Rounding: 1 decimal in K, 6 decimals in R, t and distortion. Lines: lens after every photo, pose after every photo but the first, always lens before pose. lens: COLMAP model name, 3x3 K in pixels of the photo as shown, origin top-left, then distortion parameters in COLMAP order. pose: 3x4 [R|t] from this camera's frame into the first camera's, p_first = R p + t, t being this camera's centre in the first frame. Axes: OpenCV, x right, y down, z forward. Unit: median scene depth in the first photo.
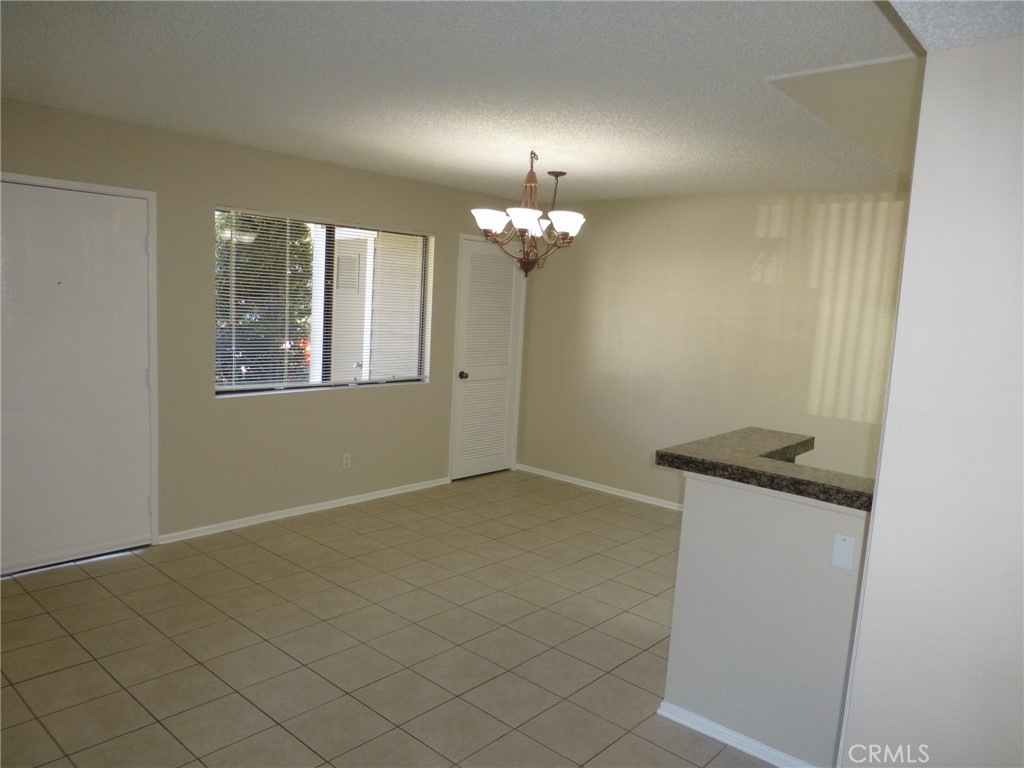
lens RADIAL K [[734.1, 0, 513.1], [0, 734.1, 389.3], [0, 0, 1]] dist [-0.030090, 0.003811]
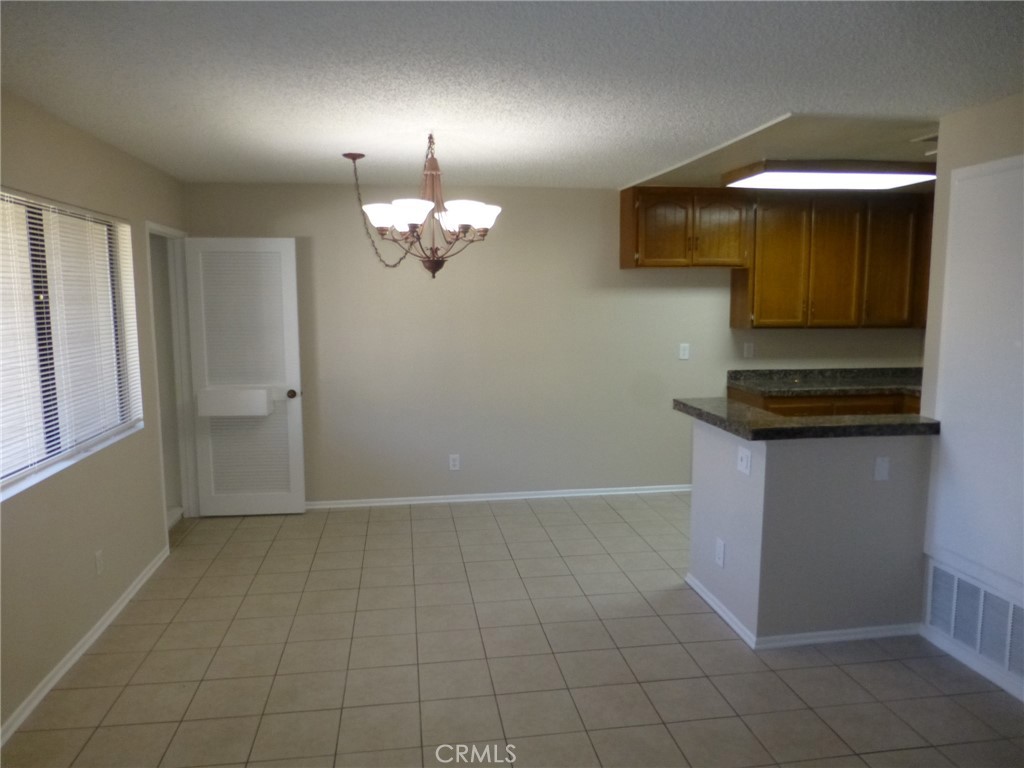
lens RADIAL K [[734.1, 0, 513.1], [0, 734.1, 389.3], [0, 0, 1]] dist [-0.030090, 0.003811]
pose [[0.641852, -0.154167, 0.751172, -0.602945], [0.135161, 0.986990, 0.087074, -0.084628], [-0.754823, 0.045641, 0.654339, 0.357556]]
